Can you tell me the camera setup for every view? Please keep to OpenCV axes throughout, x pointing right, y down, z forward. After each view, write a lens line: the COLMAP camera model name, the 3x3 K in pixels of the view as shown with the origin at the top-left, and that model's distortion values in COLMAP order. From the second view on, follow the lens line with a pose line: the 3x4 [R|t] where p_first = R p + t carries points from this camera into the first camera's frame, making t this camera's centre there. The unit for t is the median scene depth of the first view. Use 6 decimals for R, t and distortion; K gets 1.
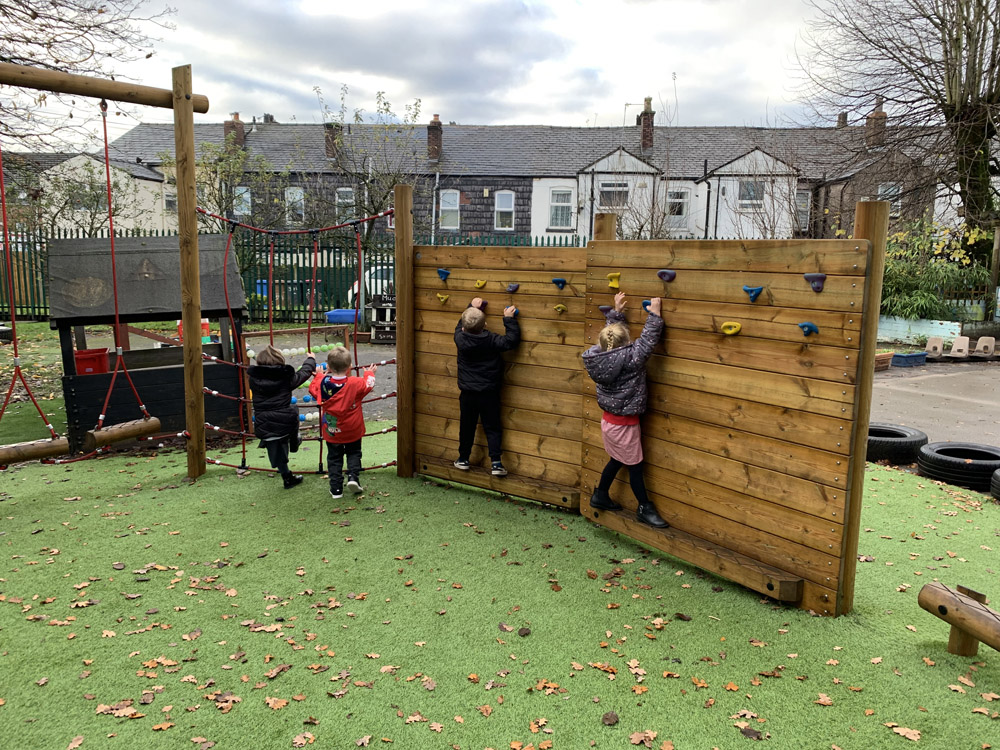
lens RADIAL K [[761.7, 0, 492.6], [0, 761.7, 371.1], [0, 0, 1]] dist [0.036898, -0.044467]
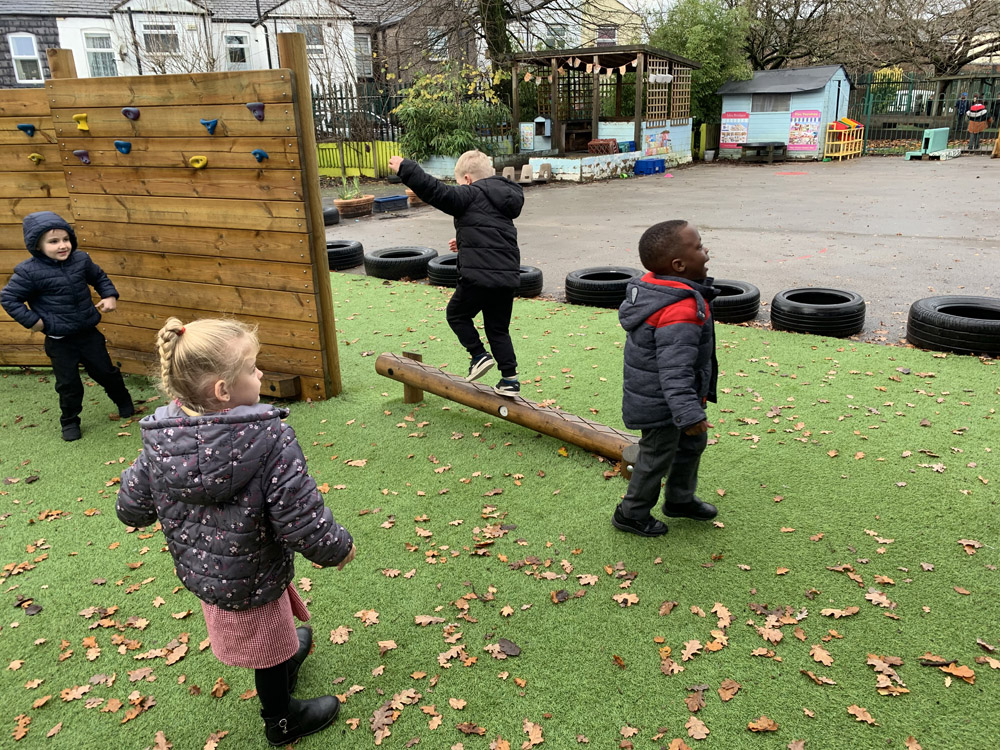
lens RADIAL K [[761.7, 0, 500.2], [0, 761.7, 373.3], [0, 0, 1]] dist [0.036898, -0.044467]
pose [[0.867029, -0.201110, 0.455868, 0.089637], [0.114719, 0.970917, 0.210141, 0.036342], [-0.484872, -0.129902, 0.864884, -0.108340]]
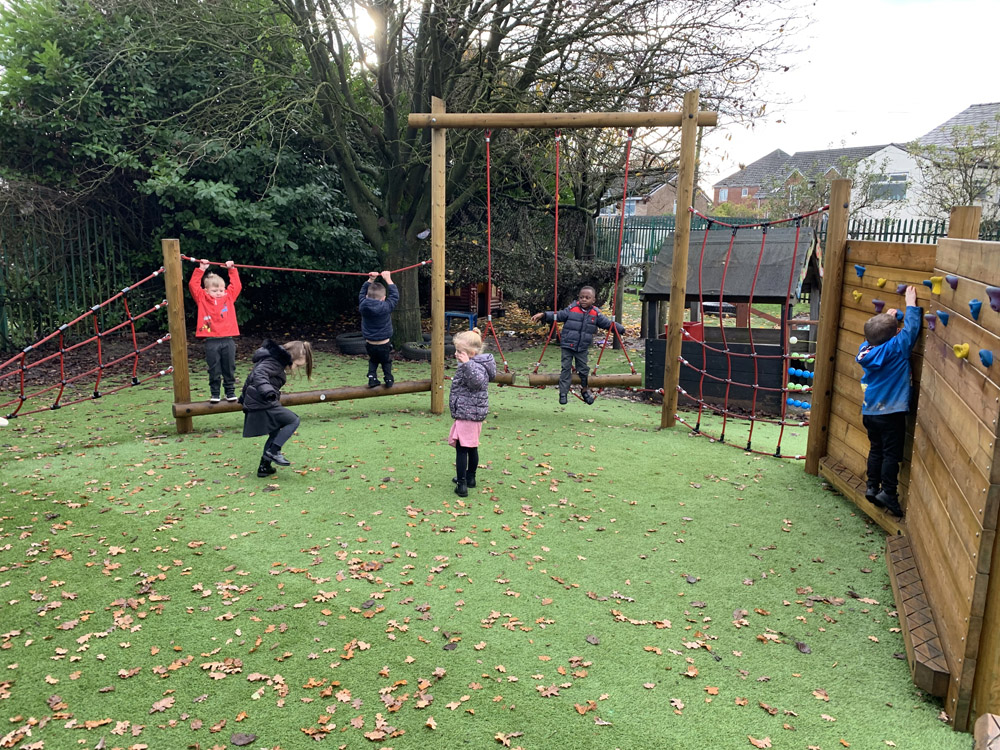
lens RADIAL K [[761.7, 0, 490.2], [0, 761.7, 368.6], [0, 0, 1]] dist [0.036898, -0.044467]
pose [[0.529205, 0.153287, -0.834533, 0.496662], [-0.143367, 0.985558, 0.090113, -0.026516], [0.836294, 0.071956, 0.543539, 0.098928]]
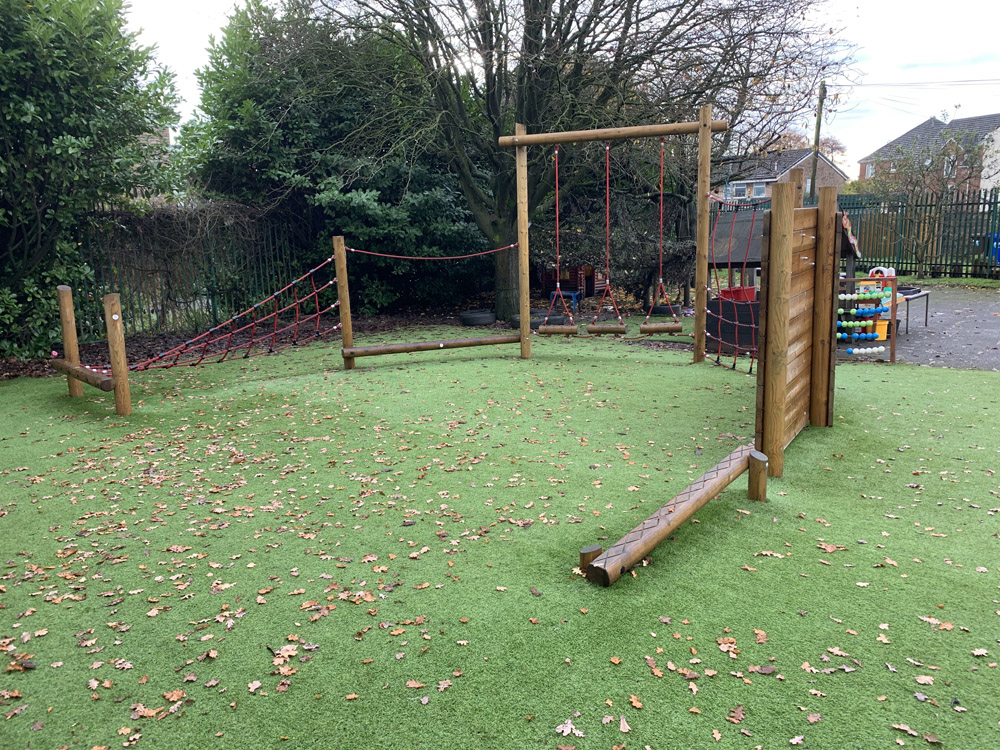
lens RADIAL K [[761.7, 0, 491.0], [0, 761.7, 368.7], [0, 0, 1]] dist [0.036898, -0.044467]
pose [[0.372943, 0.152810, -0.915184, 0.974136], [-0.107195, 0.986836, 0.121091, 0.002191], [0.921641, 0.052944, 0.384414, -0.013644]]
